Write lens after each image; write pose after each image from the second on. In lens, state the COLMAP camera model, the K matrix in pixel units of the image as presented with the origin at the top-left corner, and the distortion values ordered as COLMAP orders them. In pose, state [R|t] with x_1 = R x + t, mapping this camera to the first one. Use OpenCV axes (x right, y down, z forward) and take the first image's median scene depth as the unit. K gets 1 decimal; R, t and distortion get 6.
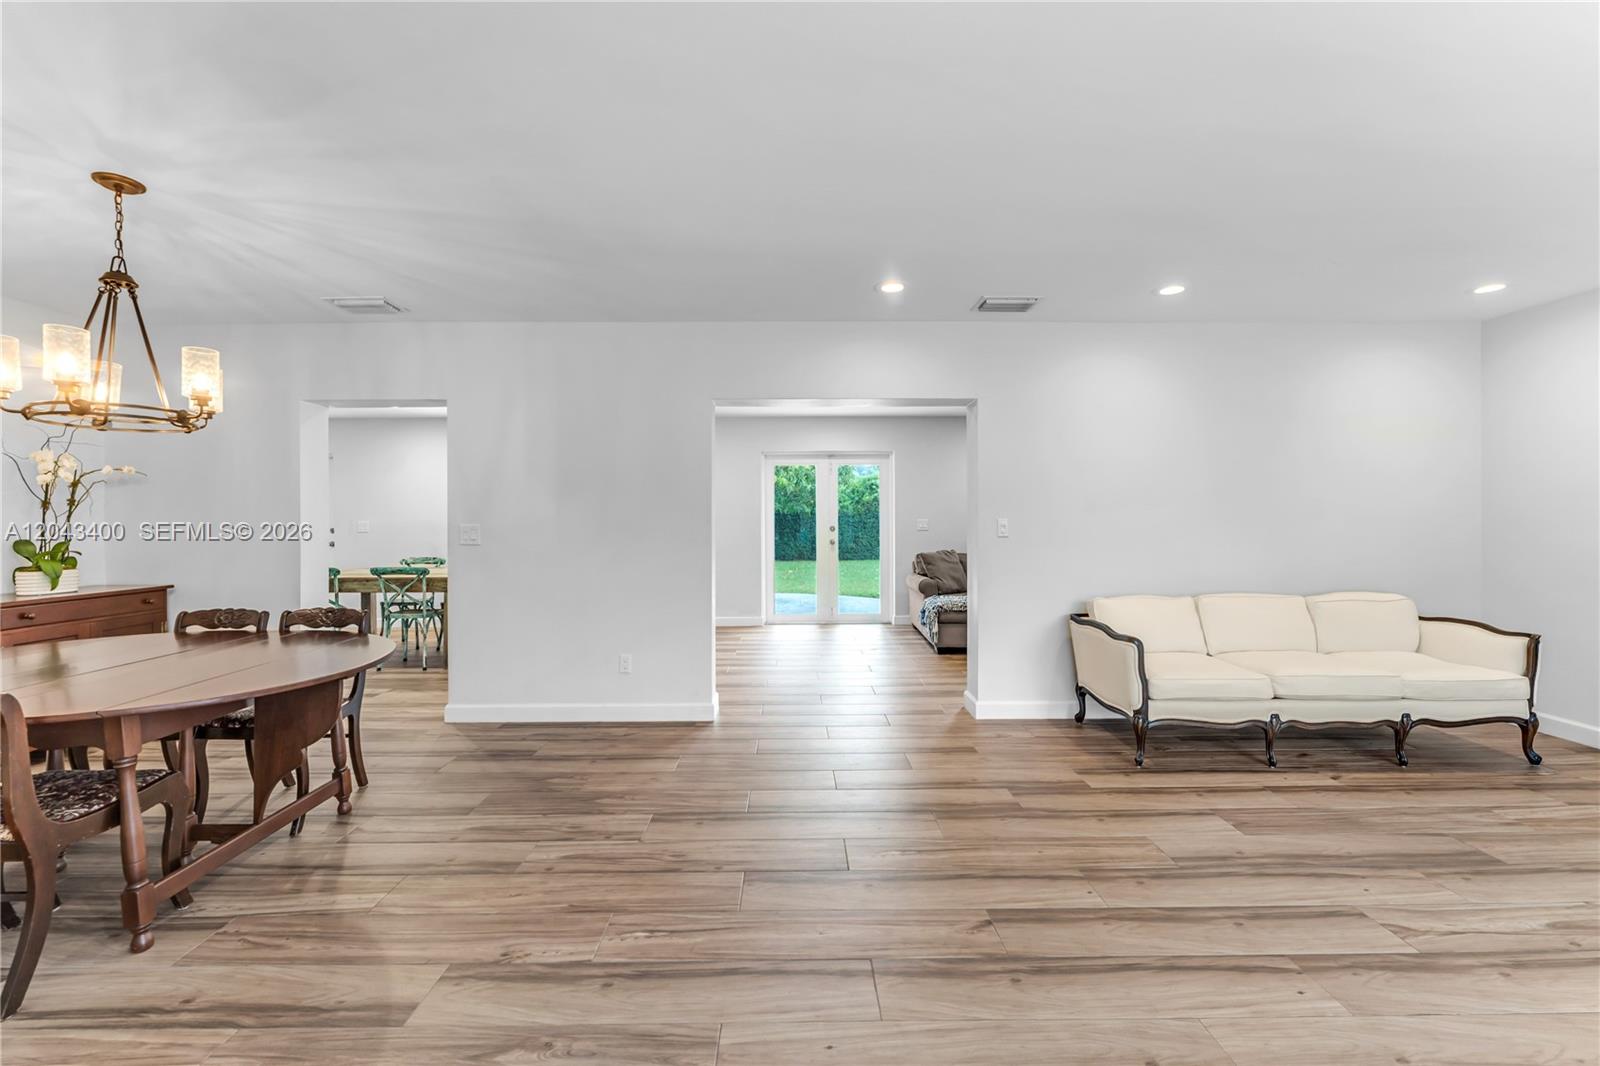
lens RADIAL K [[653.3, 0, 794.6], [0, 653.3, 536.6], [0, 0, 1]] dist [-0.004470, -0.000059]
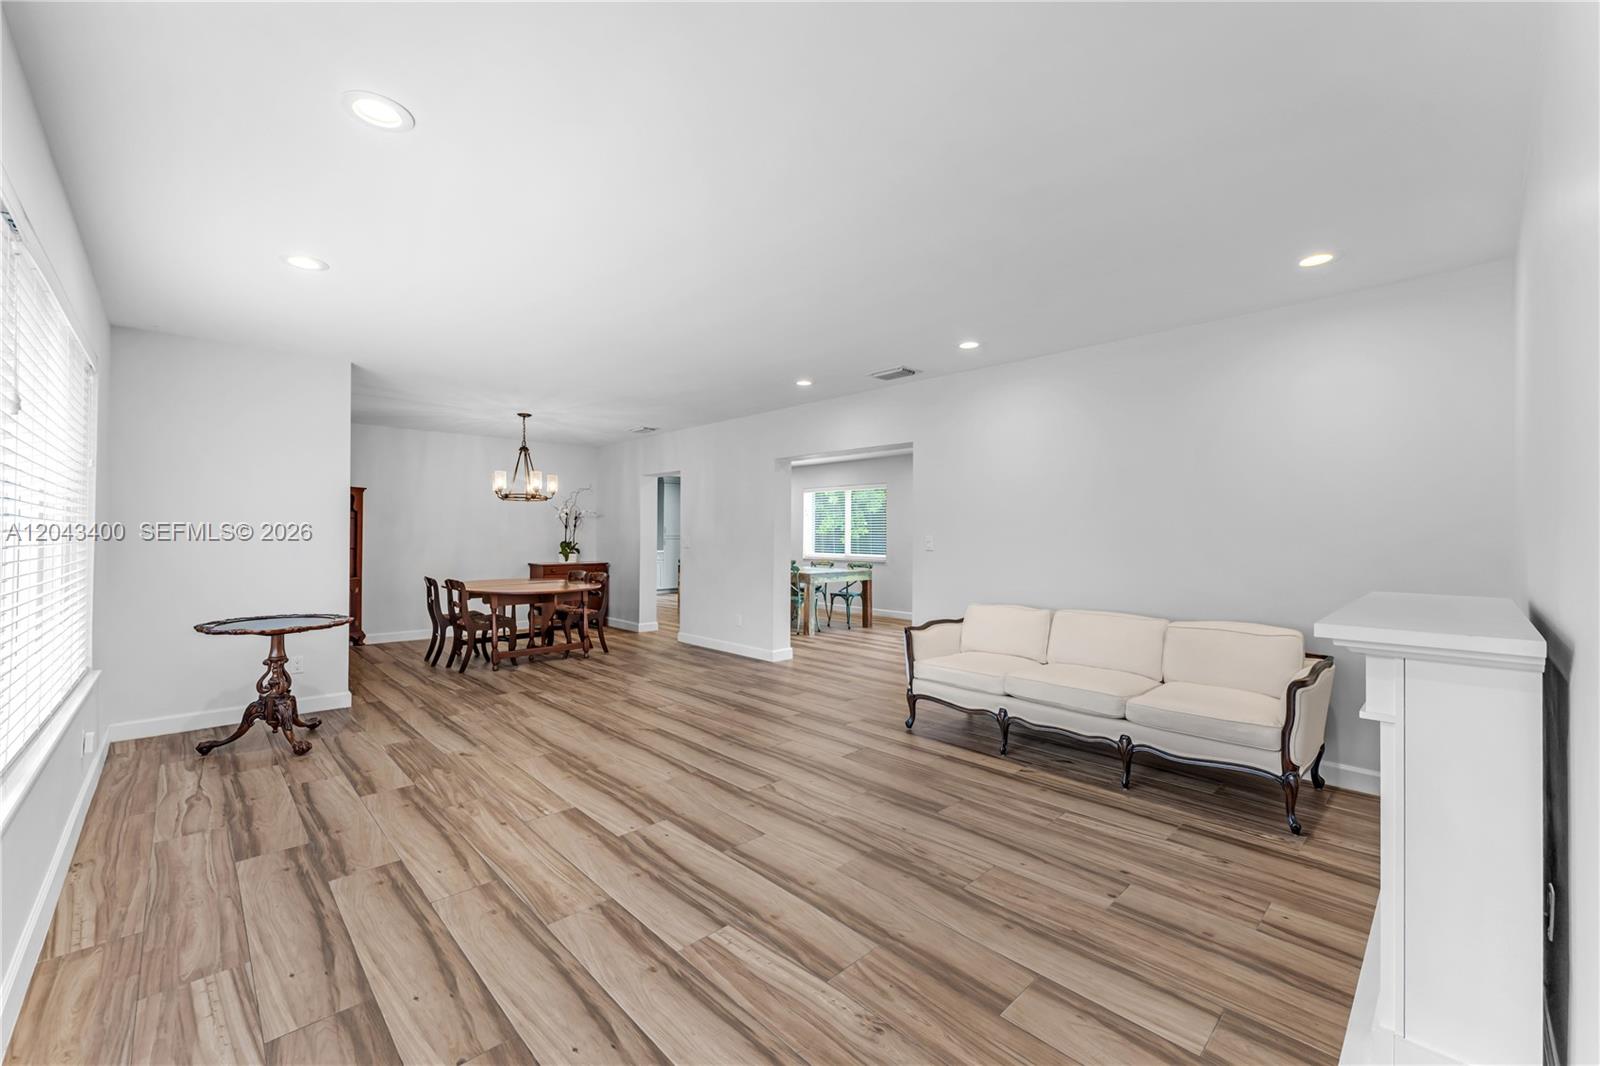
lens RADIAL K [[653.3, 0, 794.6], [0, 653.3, 536.6], [0, 0, 1]] dist [-0.004470, -0.000059]
pose [[0.676221, 0.006386, -0.736671, 1.364549], [-0.031328, 0.999307, -0.020095, 0.011706], [0.736032, 0.036668, 0.675953, -0.038859]]
